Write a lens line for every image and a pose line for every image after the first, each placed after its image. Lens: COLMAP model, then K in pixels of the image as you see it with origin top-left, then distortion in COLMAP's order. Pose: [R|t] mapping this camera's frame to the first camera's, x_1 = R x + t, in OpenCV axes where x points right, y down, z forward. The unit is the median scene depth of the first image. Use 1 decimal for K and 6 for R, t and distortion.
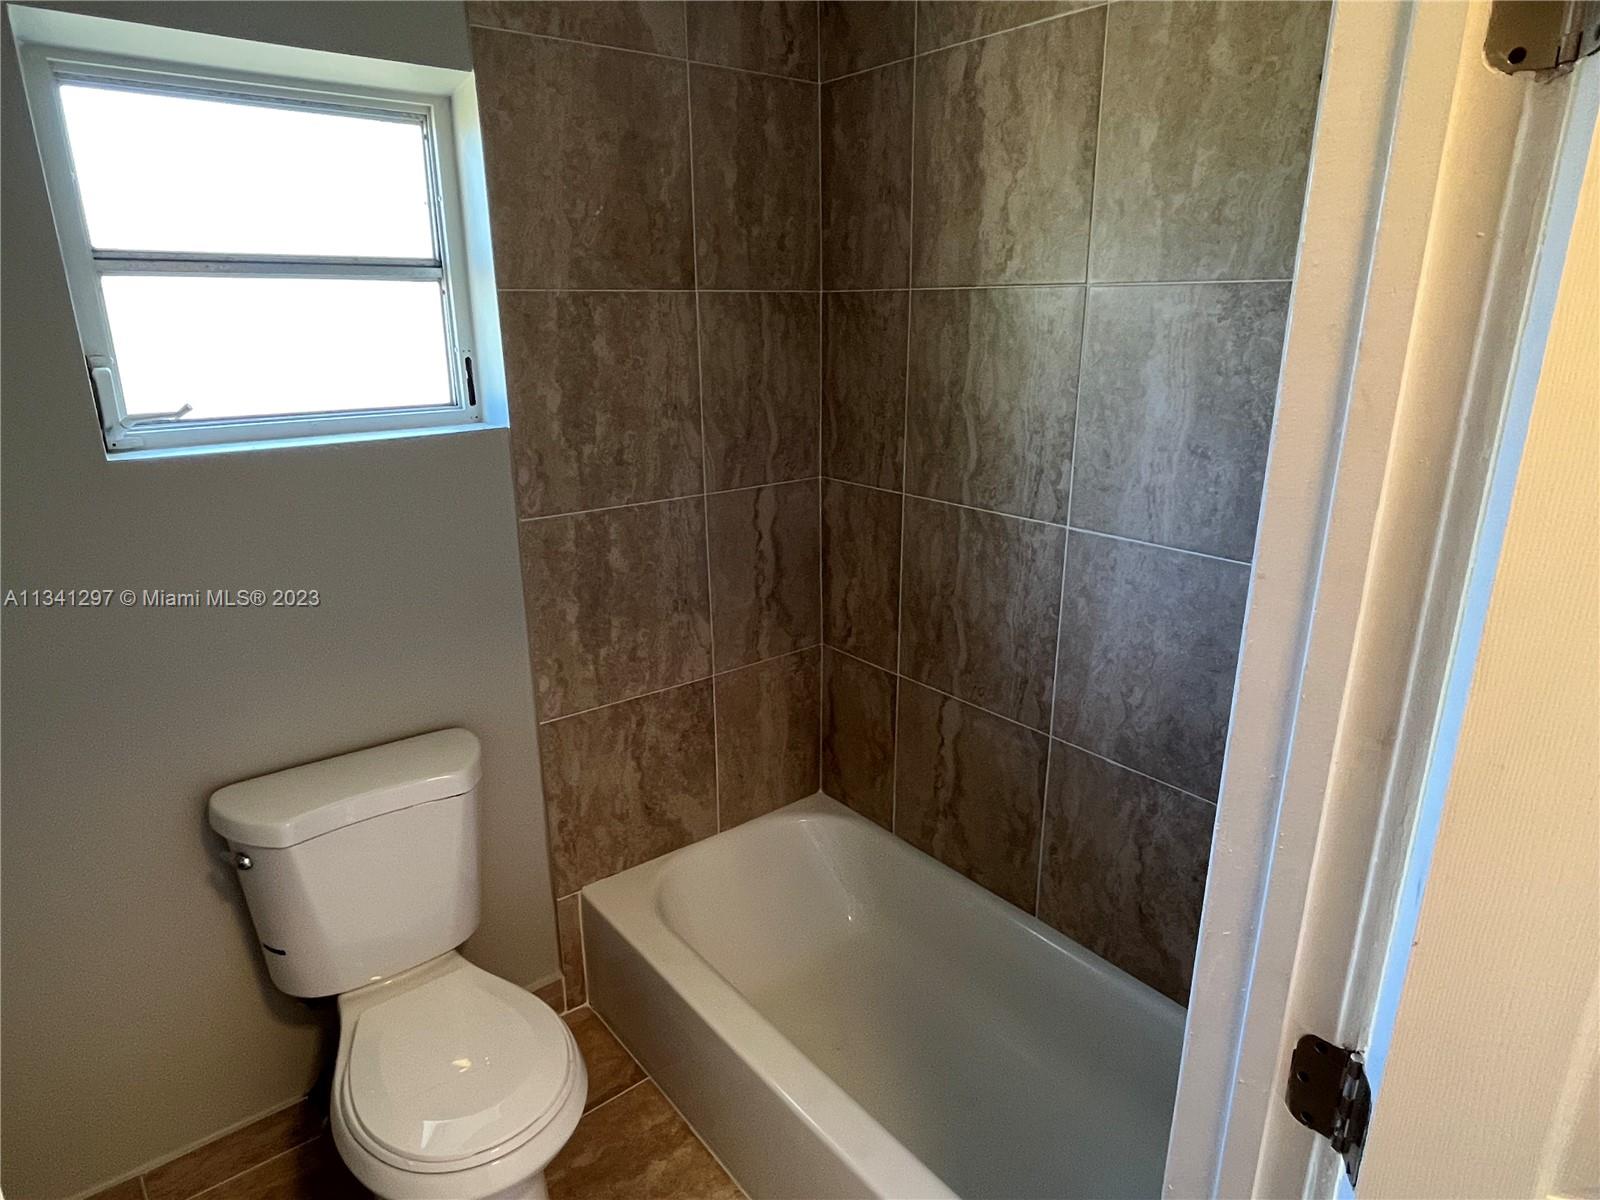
lens RADIAL K [[940.6, 0, 797.3], [0, 940.6, 602.8], [0, 0, 1]] dist [-0.003755, -0.005178]
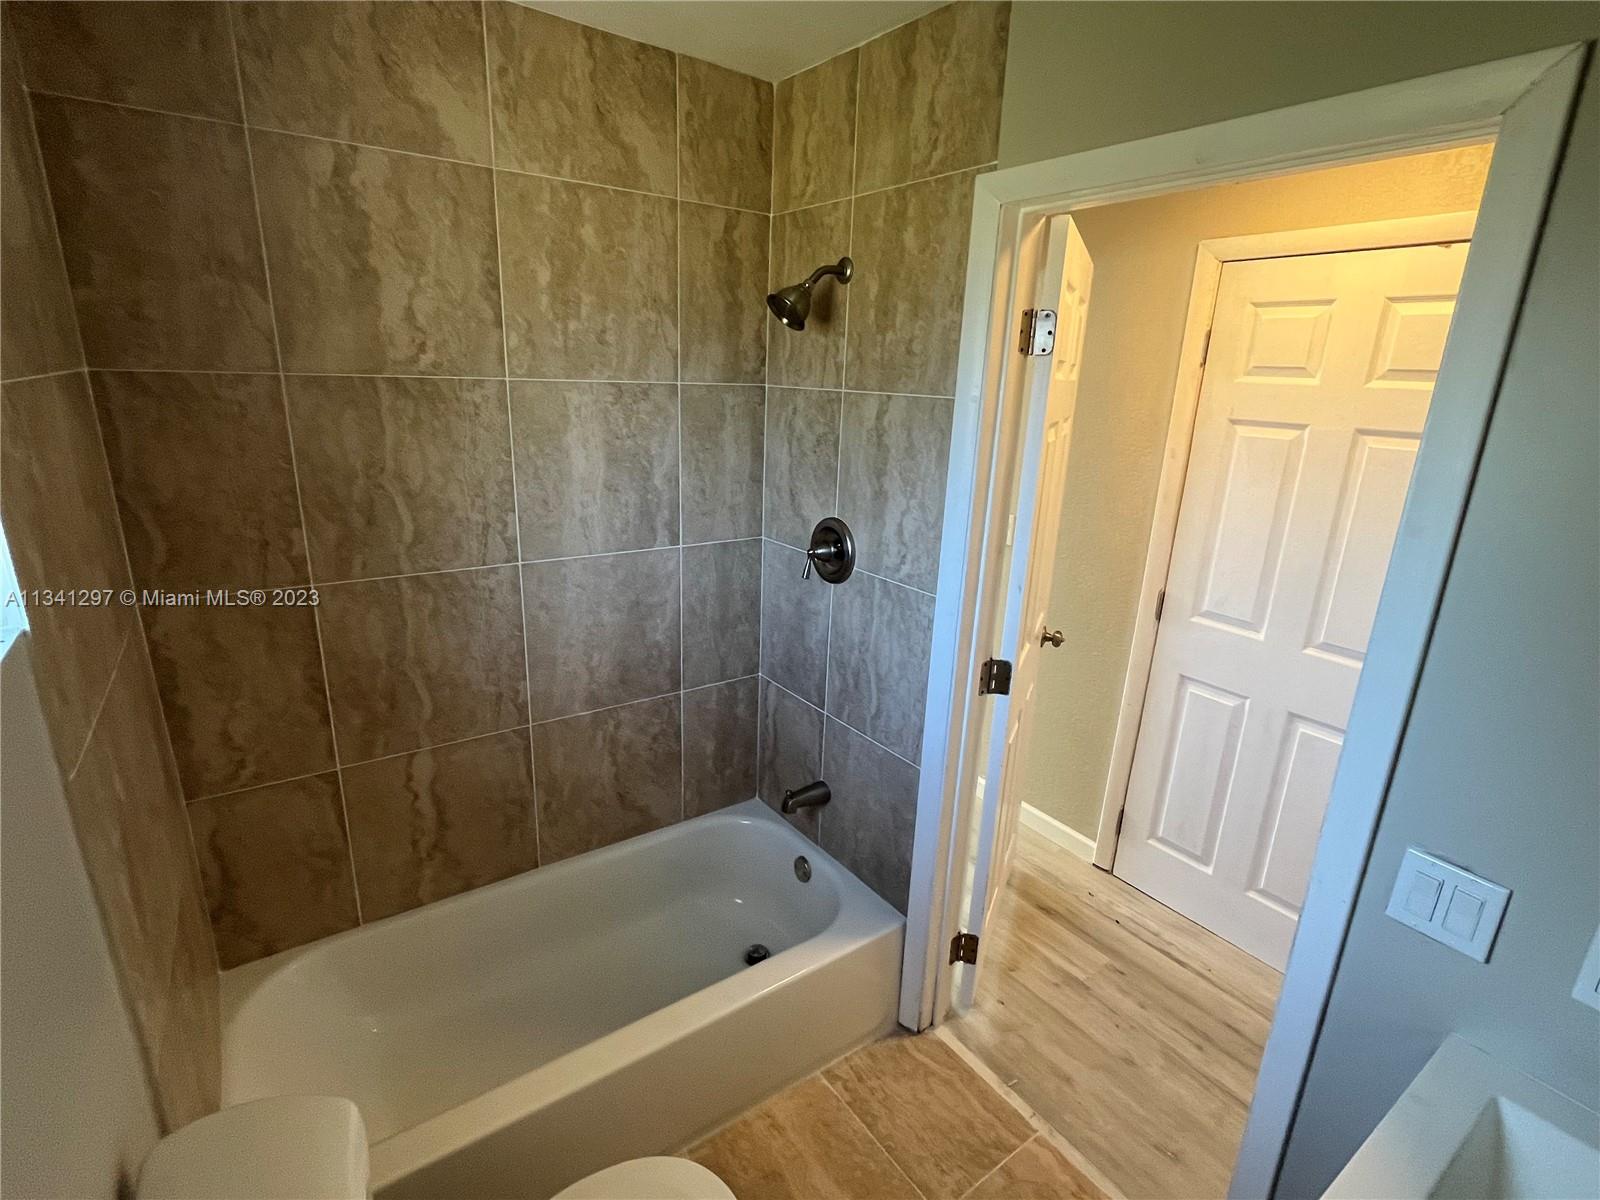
lens RADIAL K [[783.3, 0, 800.9], [0, 783.3, 602.3], [0, 0, 1]] dist [0.000988, 0.000431]
pose [[0.059548, -0.277780, 0.958797, -0.734574], [0.264463, 0.930570, 0.253177, -0.199586], [-0.962556, 0.238490, 0.128876, 0.498076]]
